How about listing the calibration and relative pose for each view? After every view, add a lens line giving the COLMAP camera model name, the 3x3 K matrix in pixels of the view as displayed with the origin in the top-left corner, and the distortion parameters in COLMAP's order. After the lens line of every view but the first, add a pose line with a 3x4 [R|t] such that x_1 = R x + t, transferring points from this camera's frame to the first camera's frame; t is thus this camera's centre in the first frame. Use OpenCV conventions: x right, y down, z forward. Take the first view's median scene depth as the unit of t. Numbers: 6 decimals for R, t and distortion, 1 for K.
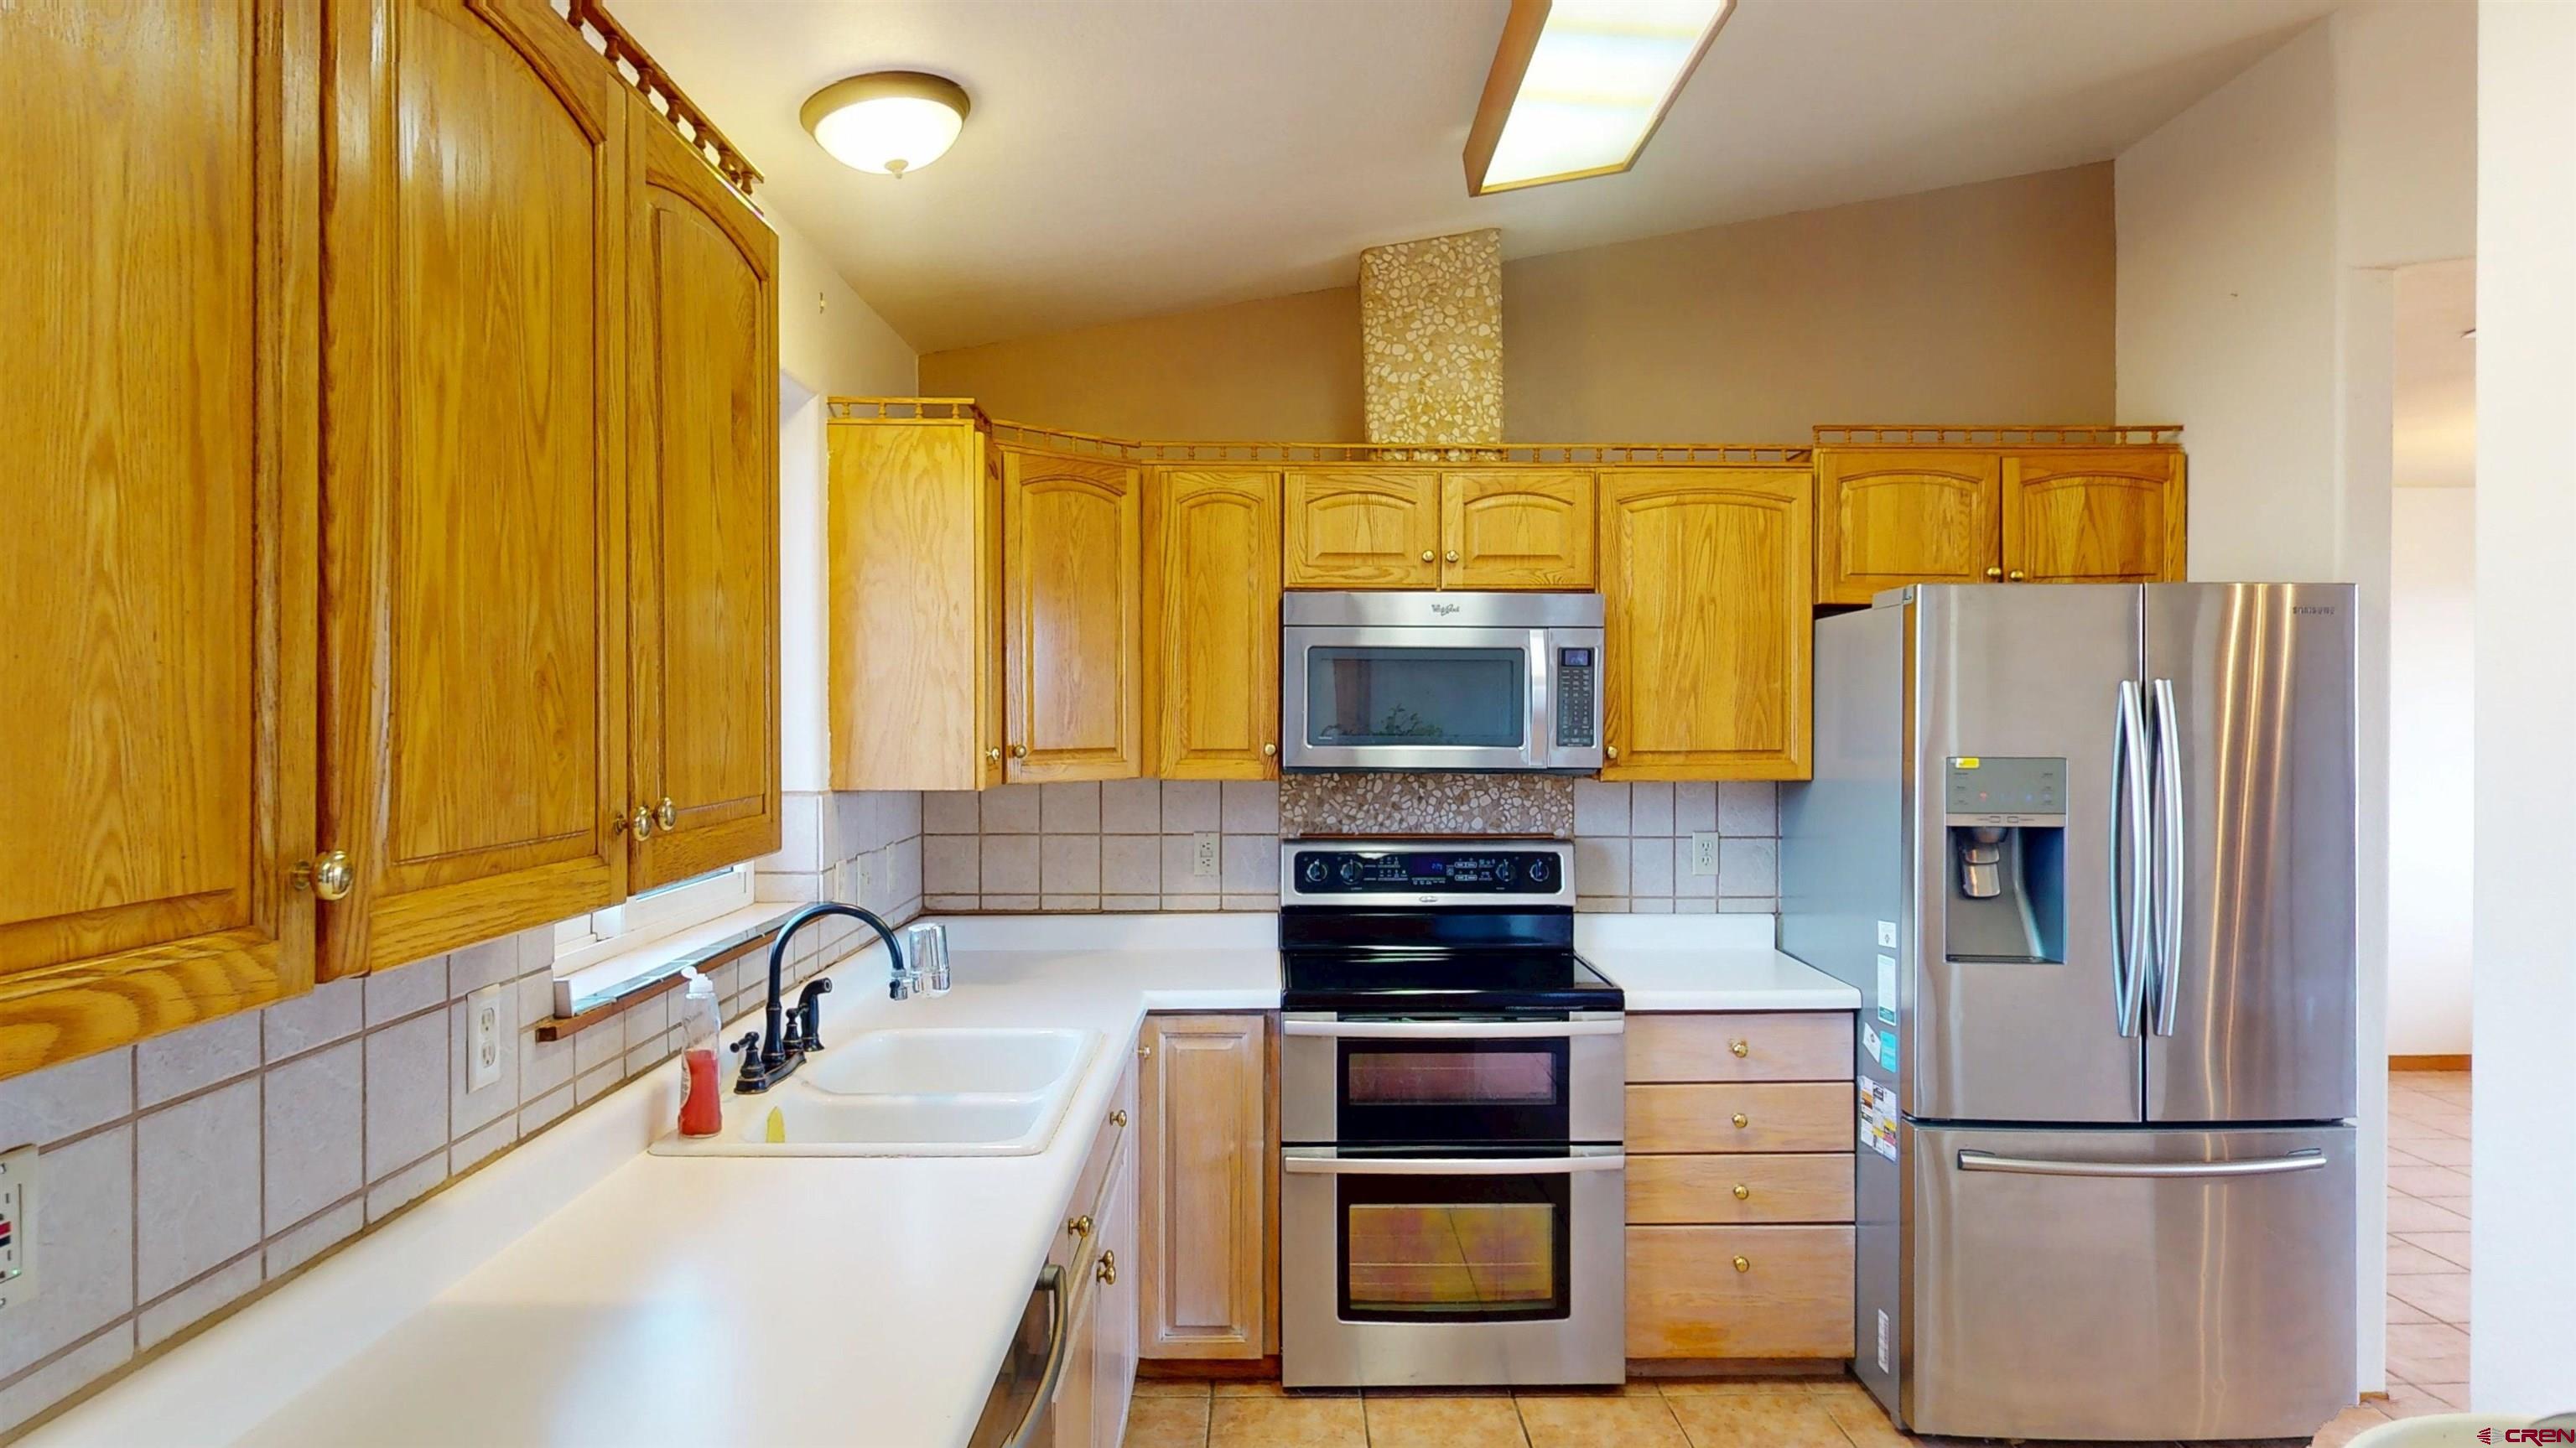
lens RADIAL K [[1560.1, 0, 1288.0], [0, 1560.1, 724.0], [0, 0, 1]] dist [-0.003450, -0.000634]
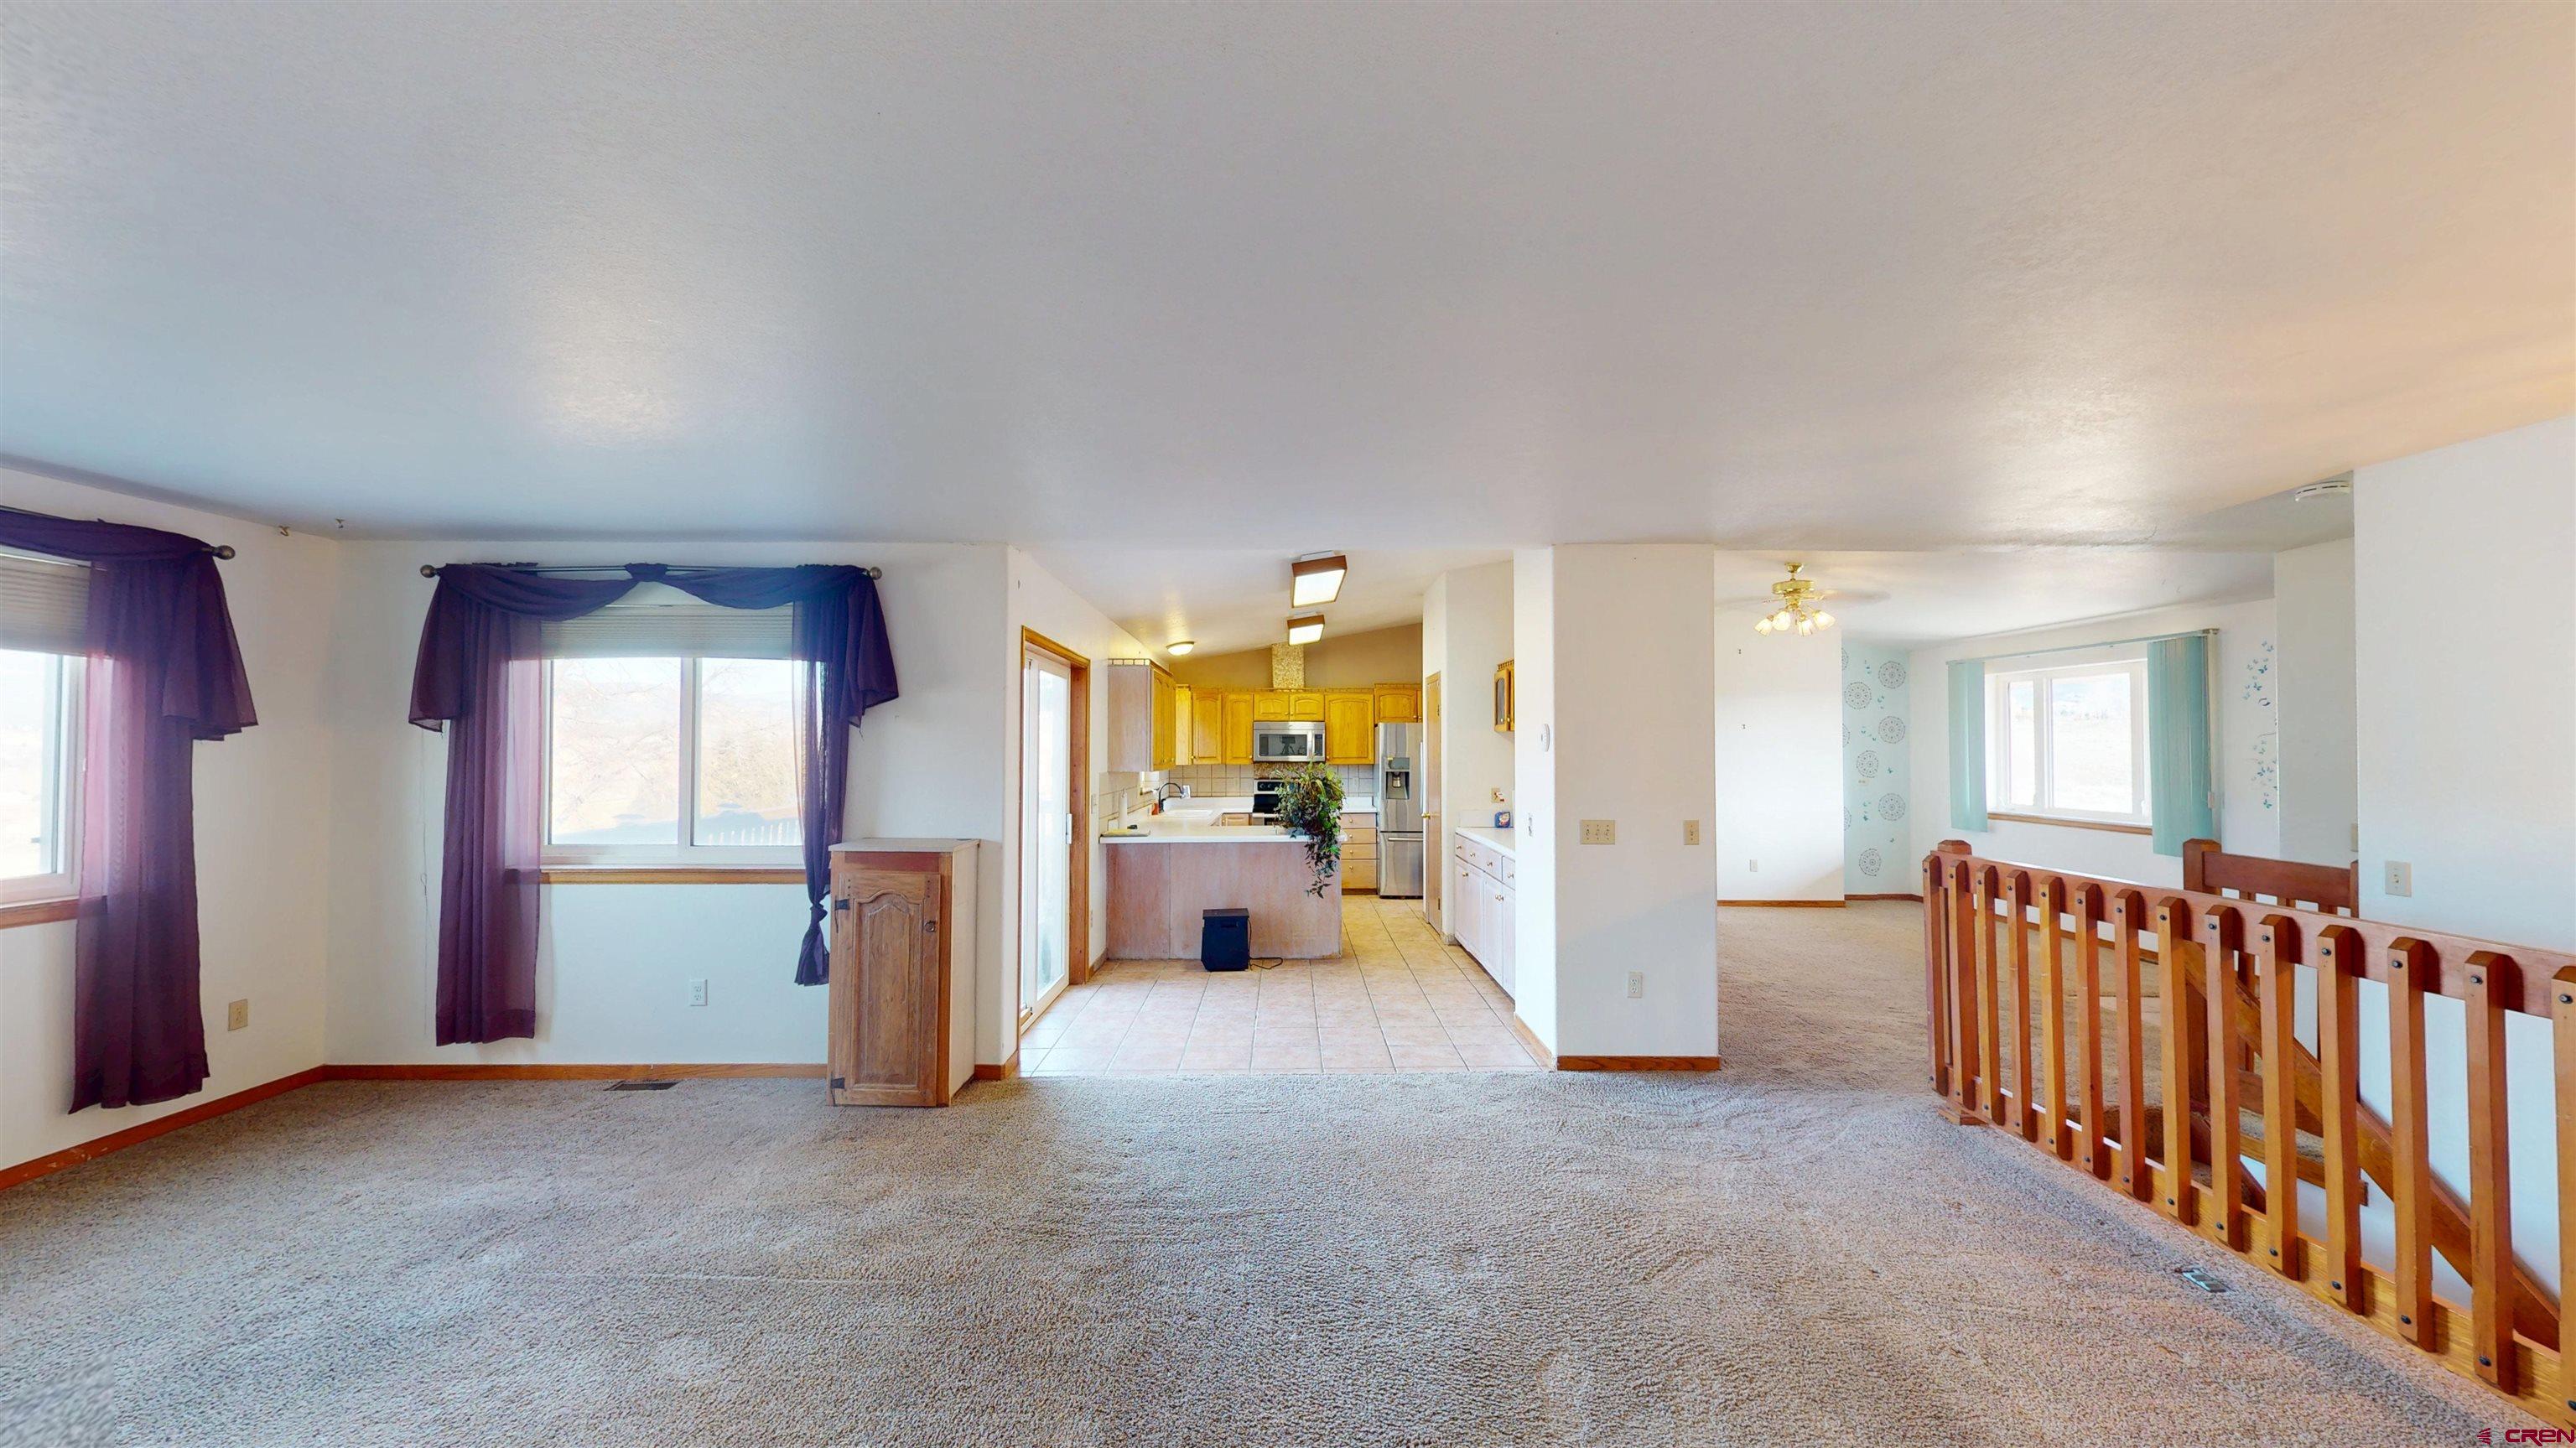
lens RADIAL K [[946.6, 0, 1303.4], [0, 946.6, 722.0], [0, 0, 1]] dist [-0.013059, 0.002144]
pose [[0.999973, -0.000725, 0.007314, 0.117474], [0.000999, 0.999293, -0.037595, 0.017695], [-0.007281, 0.037601, 0.999266, -1.675064]]
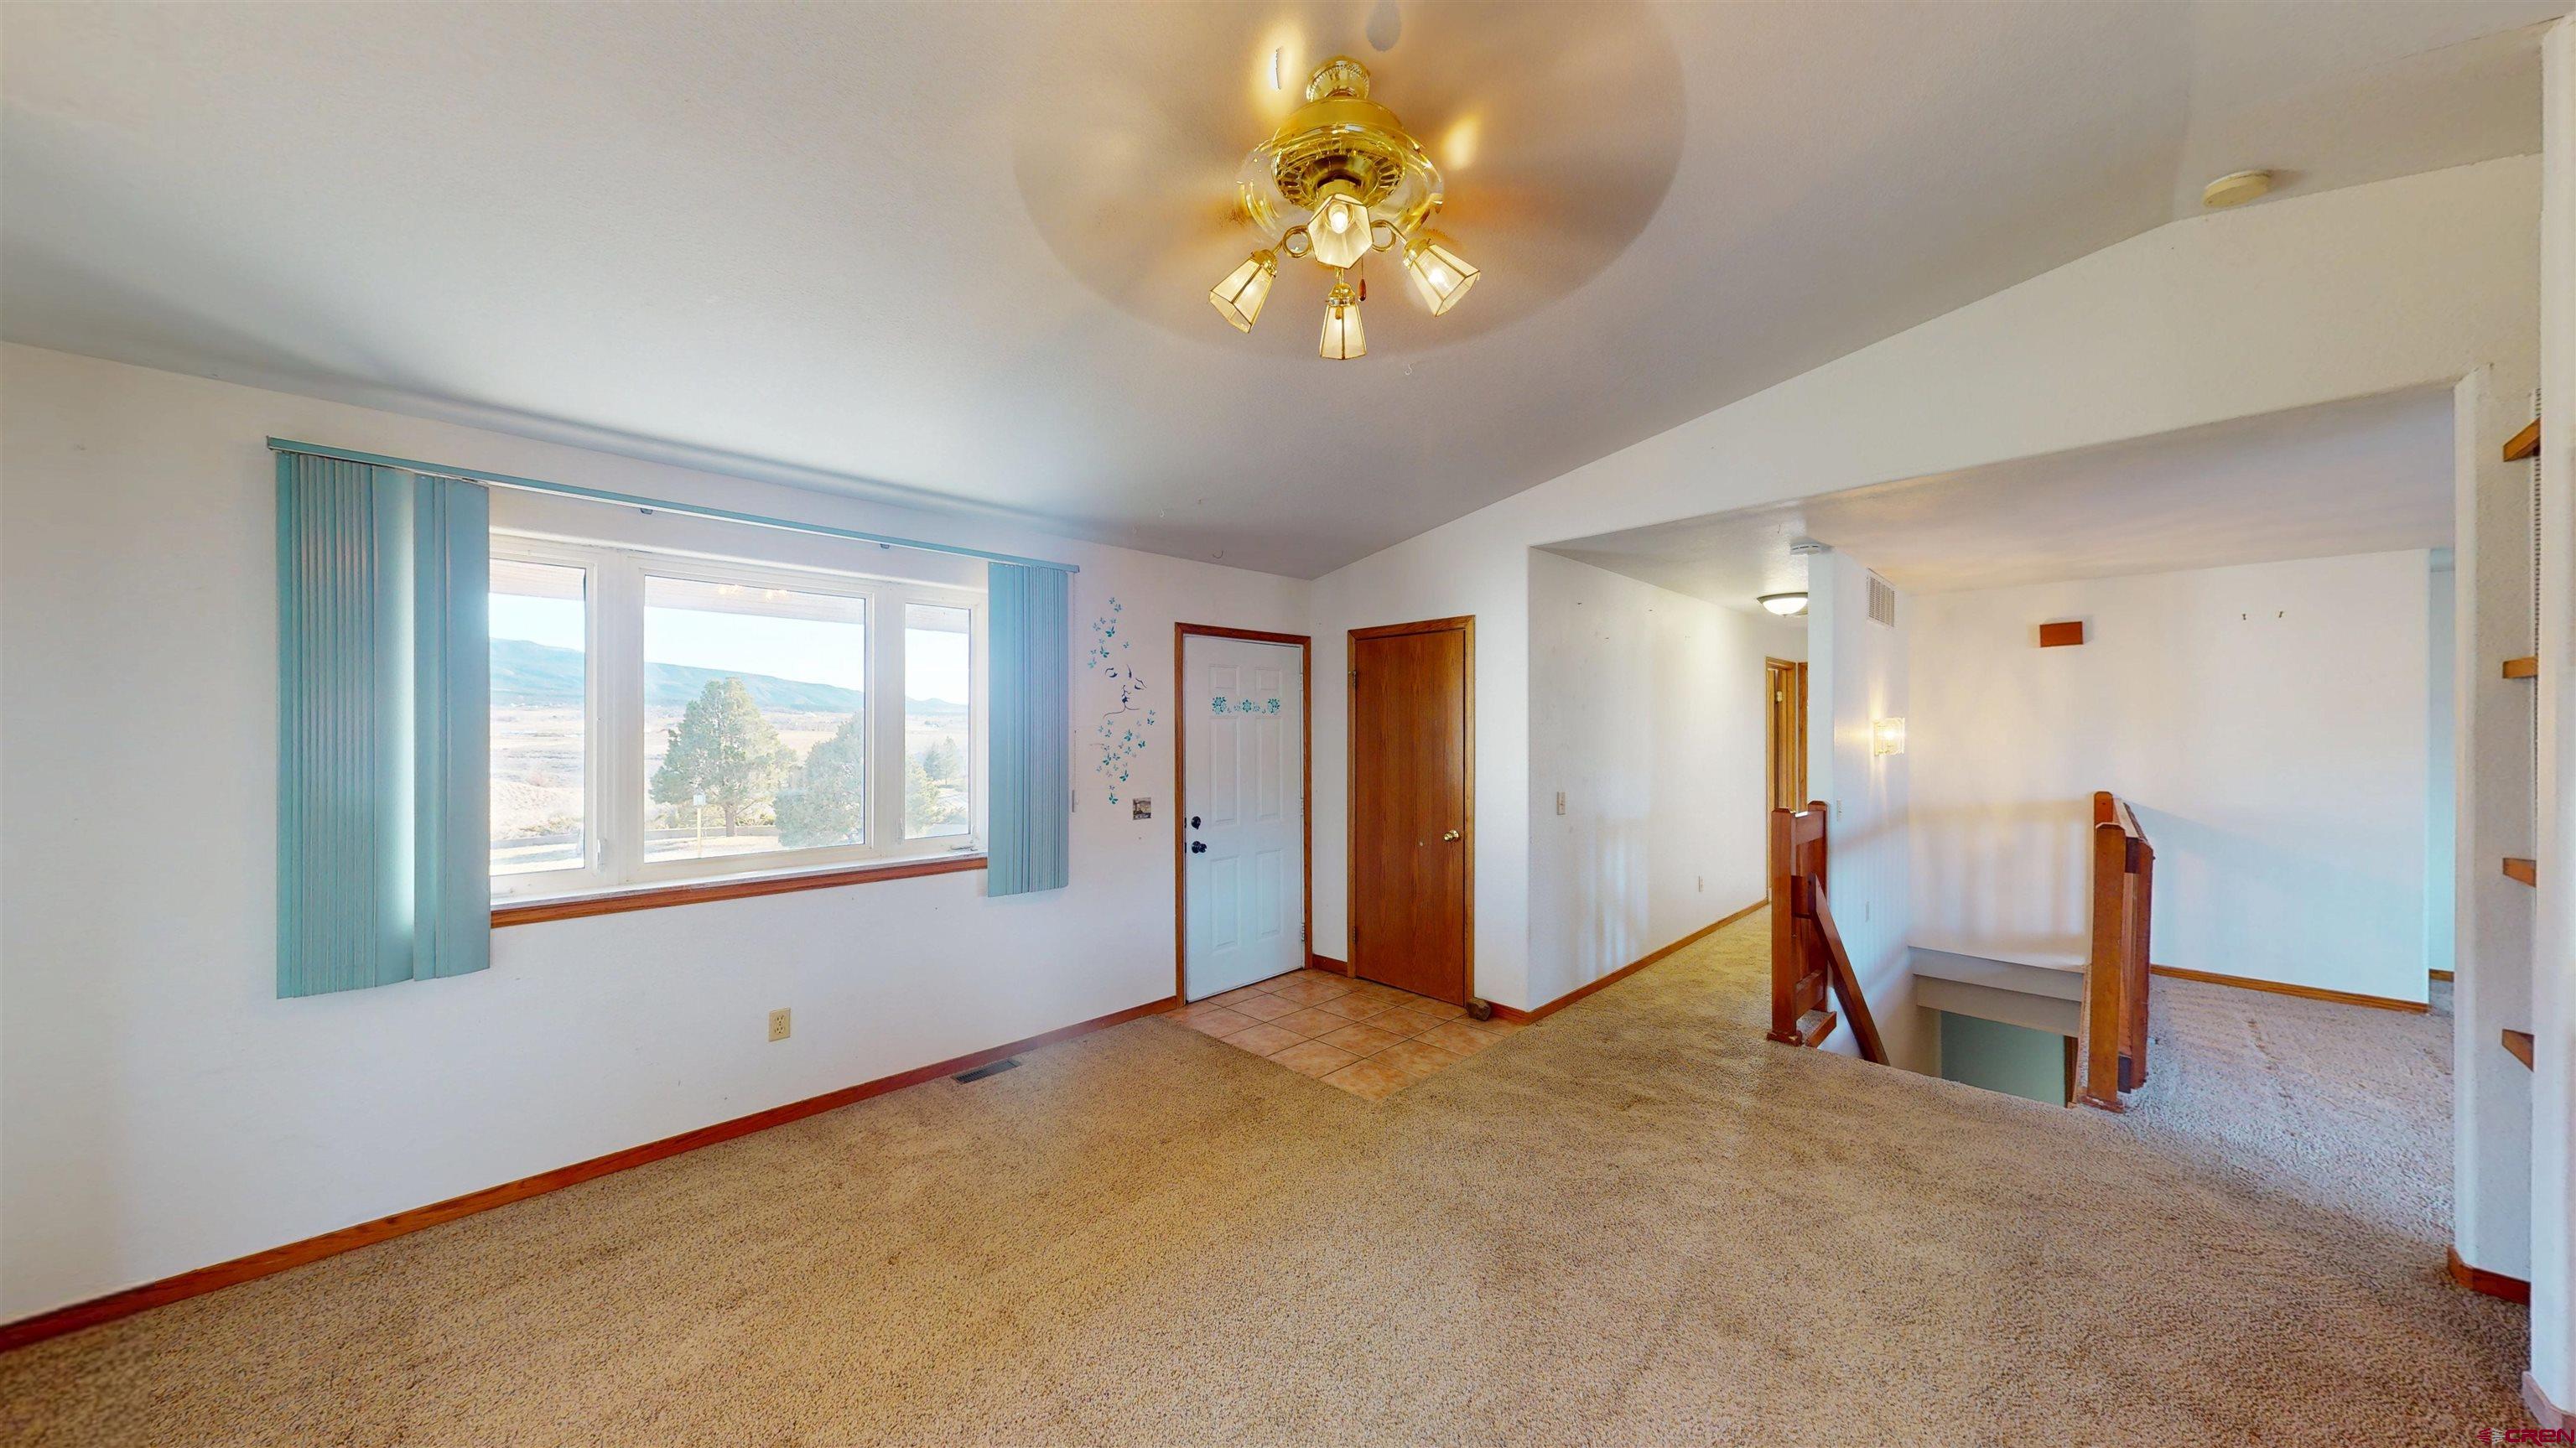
lens RADIAL K [[815.1, 0, 1287.6], [0, 815.1, 729.1], [0, 0, 1]] dist [0.000879, -0.000034]
pose [[-0.687593, -0.000290, 0.726096, 0.788796], [0.008972, 0.999920, 0.008895, -0.004142], [-0.726041, 0.012630, -0.687536, 0.494098]]
